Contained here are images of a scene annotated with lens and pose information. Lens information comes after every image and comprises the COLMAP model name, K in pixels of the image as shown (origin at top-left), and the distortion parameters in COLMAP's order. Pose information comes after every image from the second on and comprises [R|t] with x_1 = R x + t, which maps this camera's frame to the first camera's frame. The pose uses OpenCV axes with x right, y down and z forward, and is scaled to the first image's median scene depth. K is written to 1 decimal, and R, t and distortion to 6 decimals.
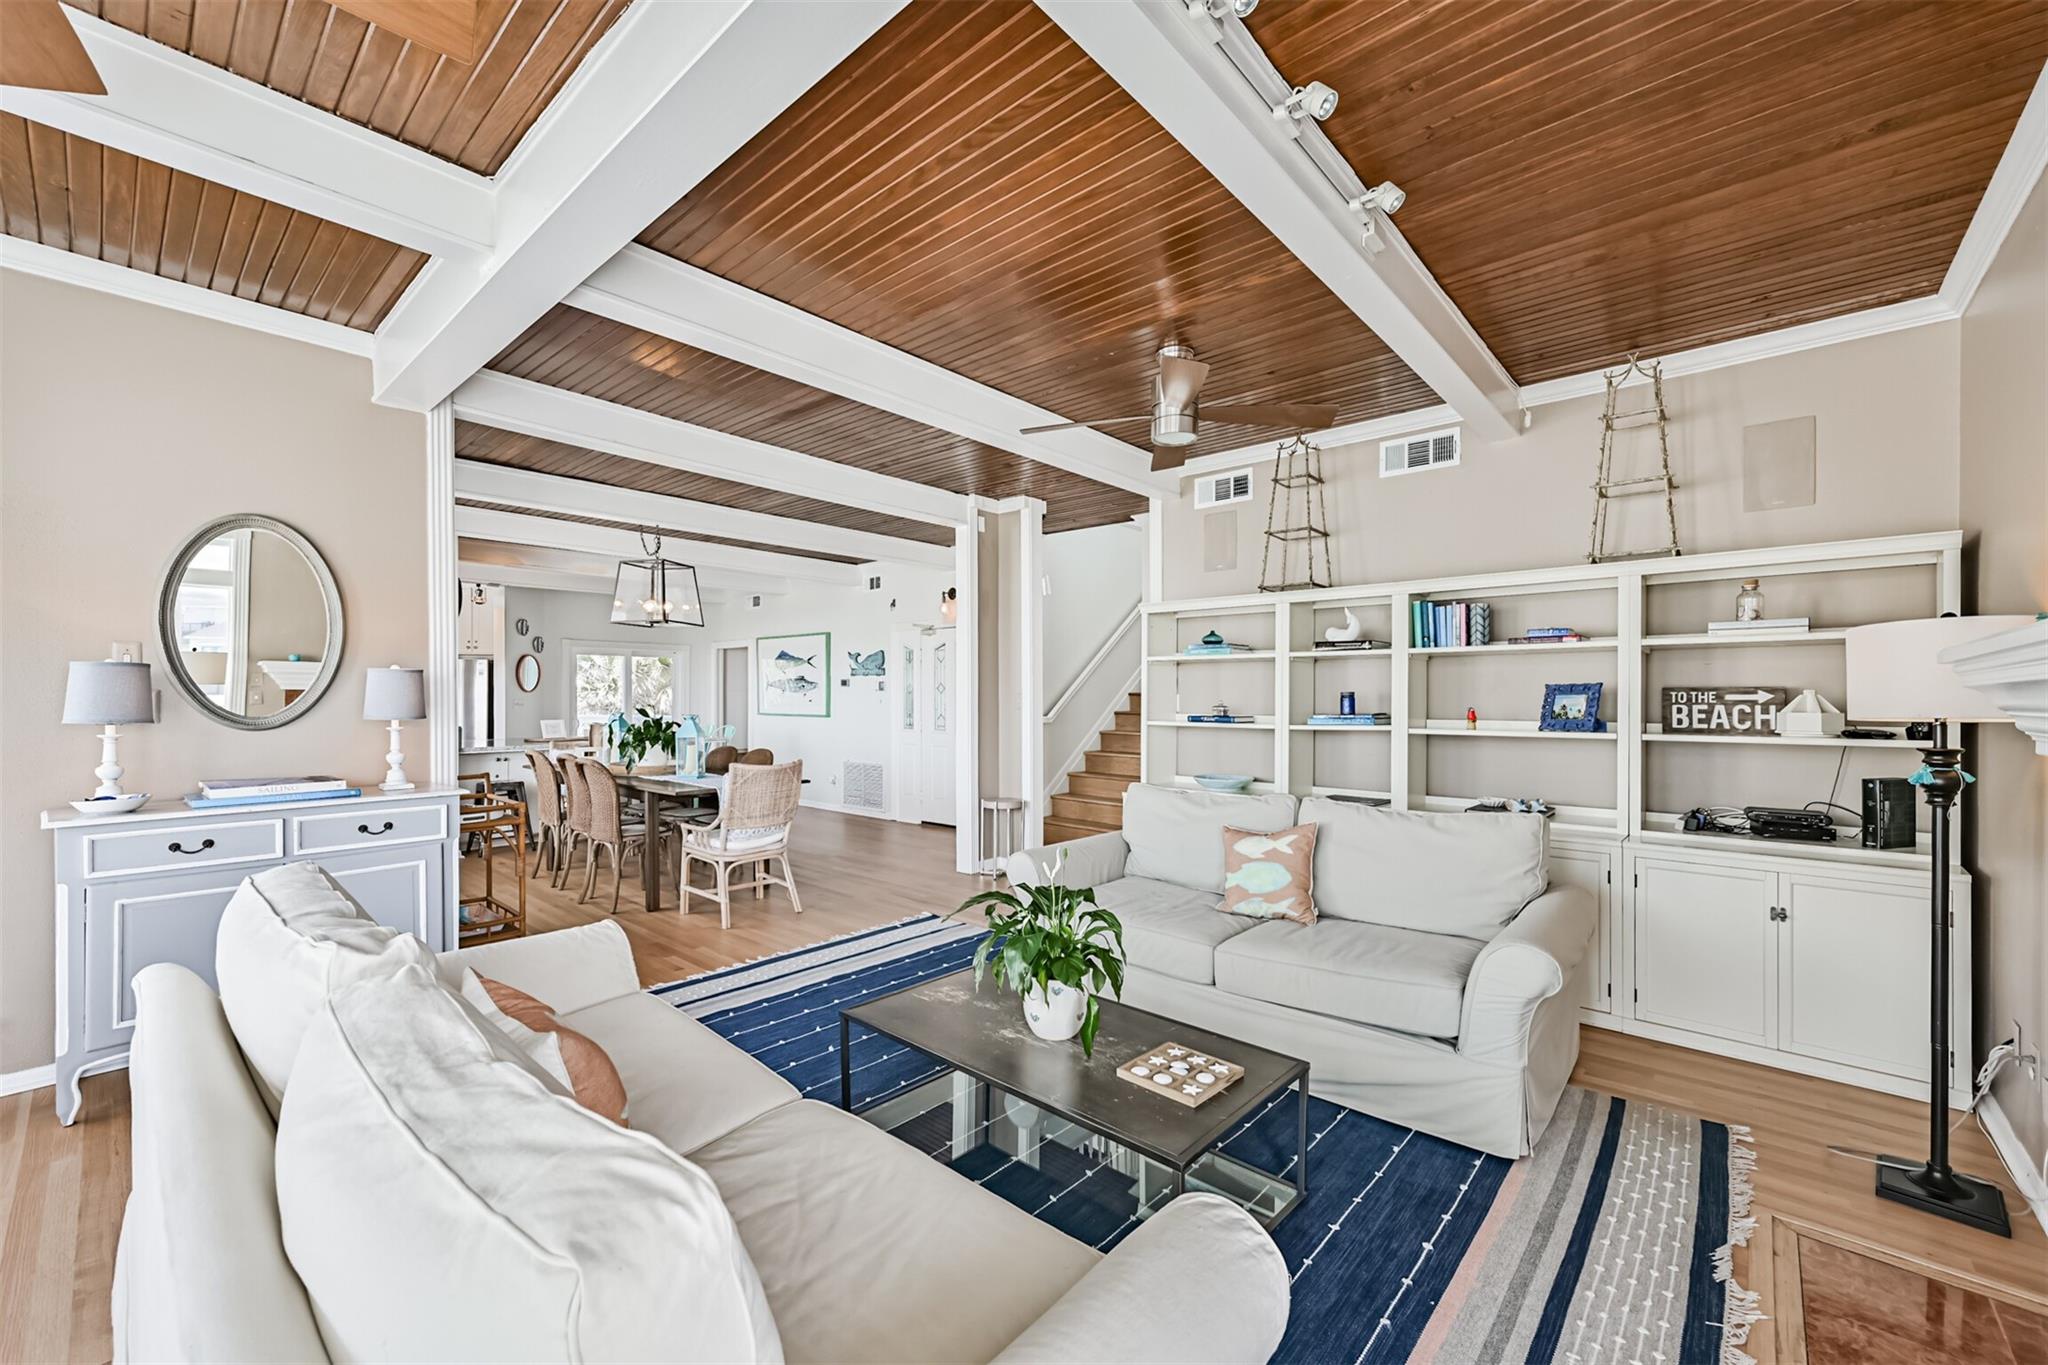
lens RADIAL K [[810.2, 0, 1030.9], [0, 810.2, 696.2], [0, 0, 1]] dist [-0.001479, 0.002989]
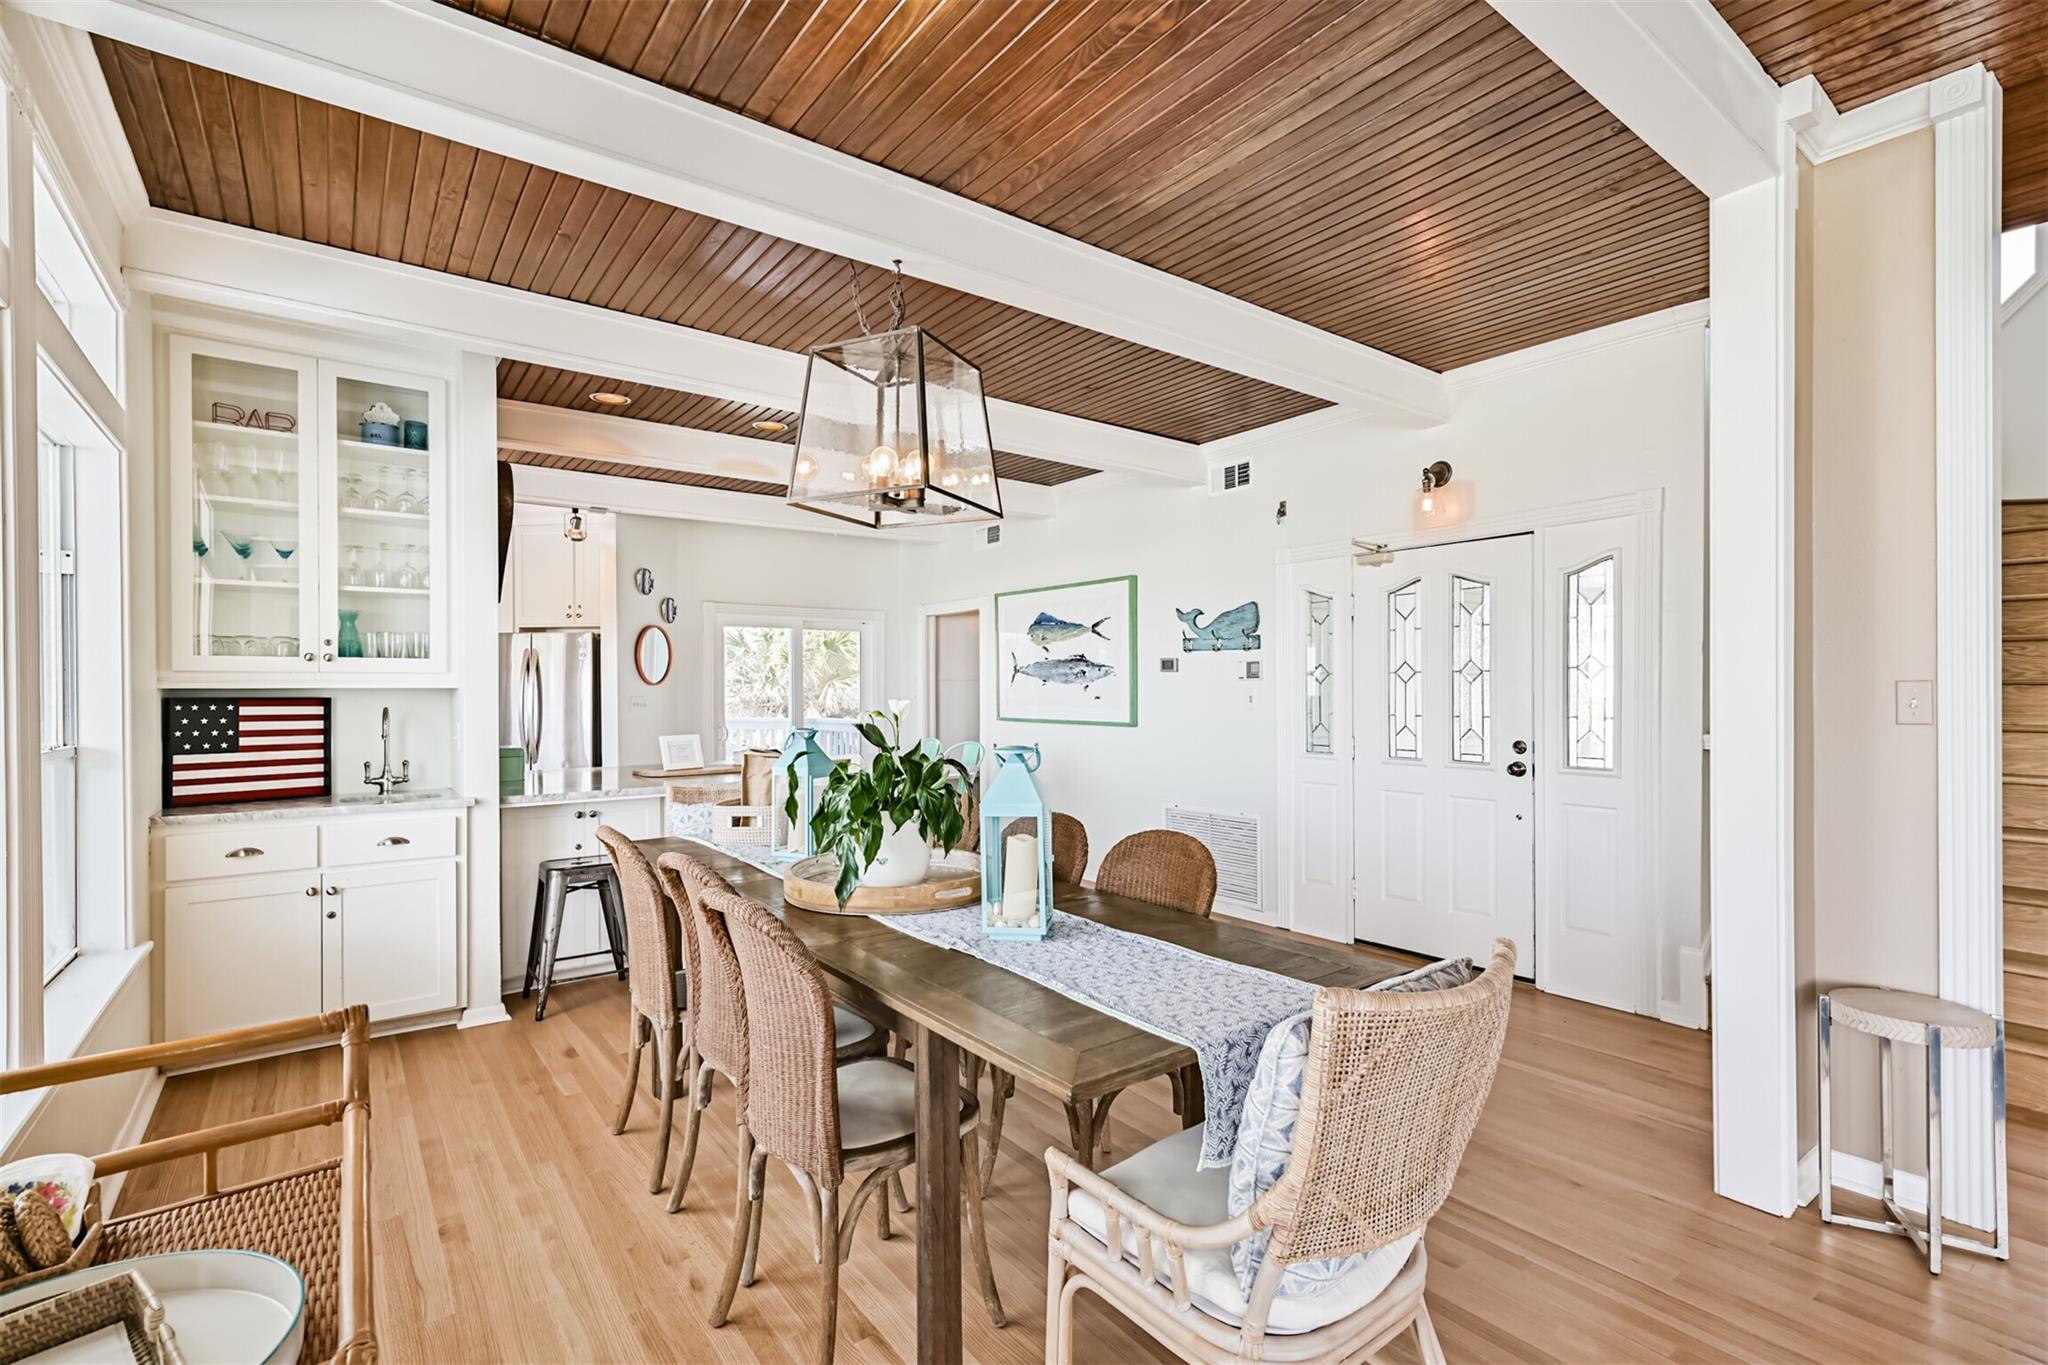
lens RADIAL K [[939.0, 0, 1034.2], [0, 939.0, 687.5], [0, 0, 1]] dist [0.004177, 0.000490]
pose [[0.980340, -0.003805, -0.197278, -0.286416], [0.003567, 0.999992, -0.001558, -0.000699], [0.197283, 0.000824, 0.980346, 0.527034]]
